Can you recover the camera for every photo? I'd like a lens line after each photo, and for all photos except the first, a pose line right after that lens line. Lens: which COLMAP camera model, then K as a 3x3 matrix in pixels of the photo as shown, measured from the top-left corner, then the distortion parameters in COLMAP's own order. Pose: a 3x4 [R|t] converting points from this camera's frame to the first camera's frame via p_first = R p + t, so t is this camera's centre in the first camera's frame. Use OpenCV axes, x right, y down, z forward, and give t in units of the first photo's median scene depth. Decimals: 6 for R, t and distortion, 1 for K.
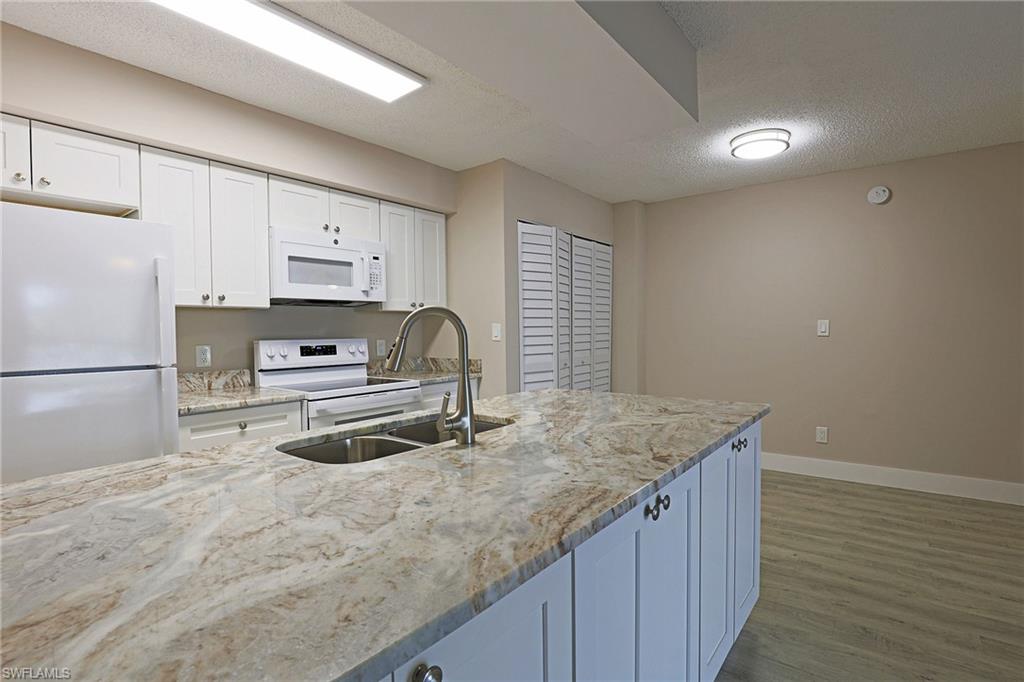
lens RADIAL K [[503.8, 0, 512.0], [0, 503.8, 341.0], [0, 0, 1]] dist [-0.017423, -0.000047]
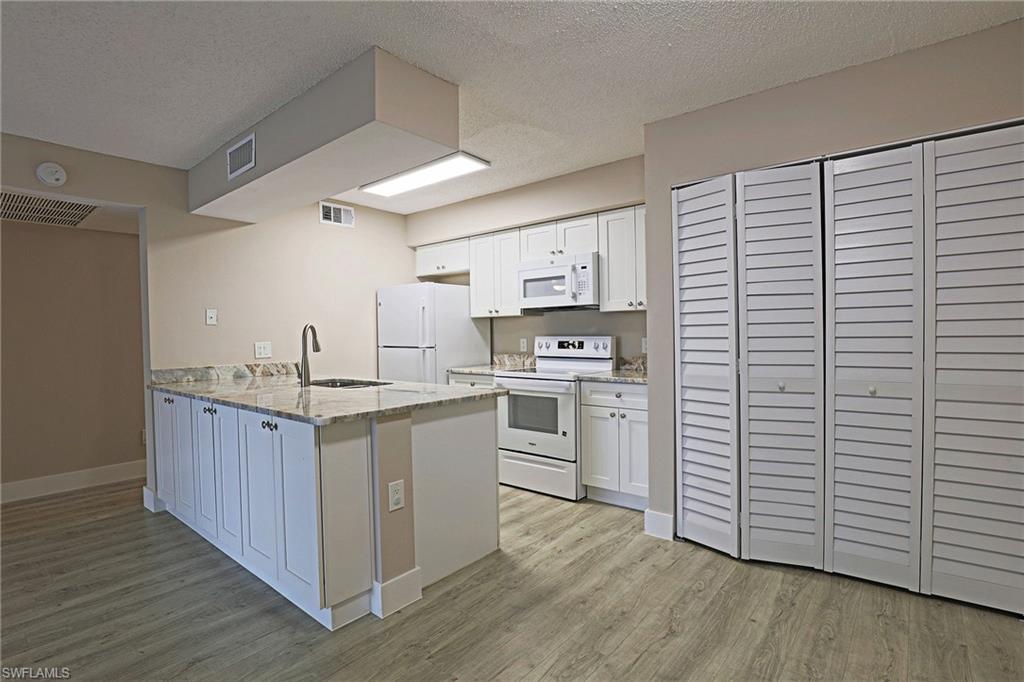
lens RADIAL K [[488.2, 0, 499.4], [0, 488.2, 344.9], [0, 0, 1]] dist [-0.023337, 0.000210]
pose [[-0.033715, 0.040506, -0.998610, 0.911909], [-0.007237, 0.999142, 0.040772, -0.032399], [0.999405, 0.008601, -0.033393, 0.889655]]
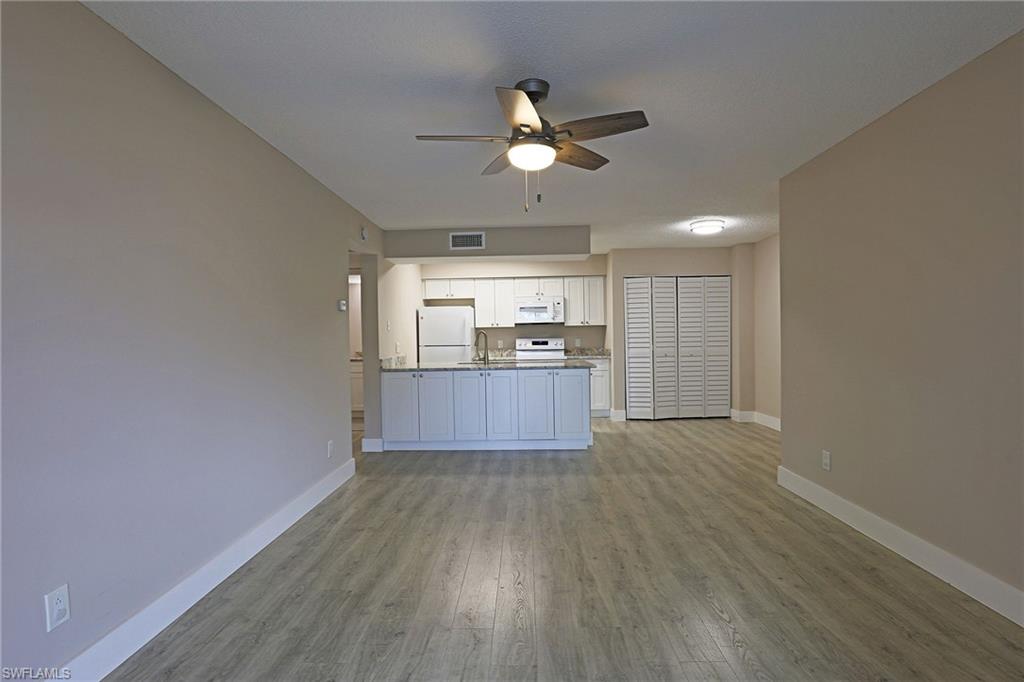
lens RADIAL K [[488.2, 0, 499.4], [0, 488.2, 344.9], [0, 0, 1]] dist [-0.023337, 0.000210]
pose [[0.585091, 0.018868, -0.810748, 1.456657], [-0.008983, 0.999819, 0.016786, -0.011118], [0.810918, -0.002539, 0.585155, -0.553033]]
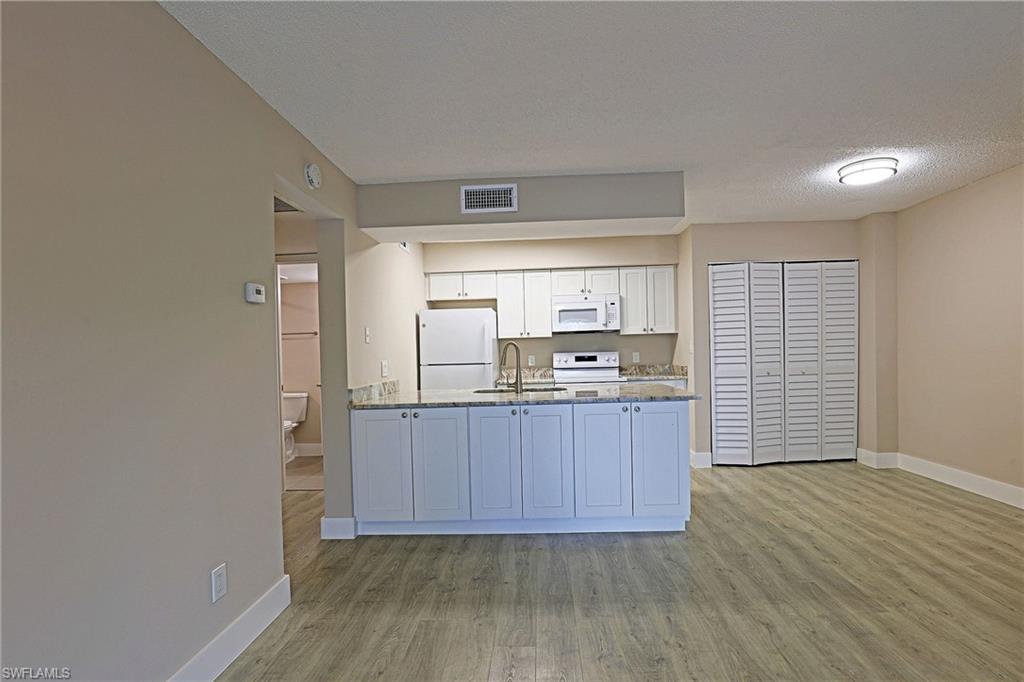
lens RADIAL K [[495.1, 0, 515.2], [0, 495.1, 365.2], [0, 0, 1]] dist [-0.018960, -0.000044]
pose [[0.581996, 0.022569, -0.812878, 0.930442], [0.001918, 0.999574, 0.029126, -0.010004], [0.813189, -0.018511, 0.581705, -0.235366]]
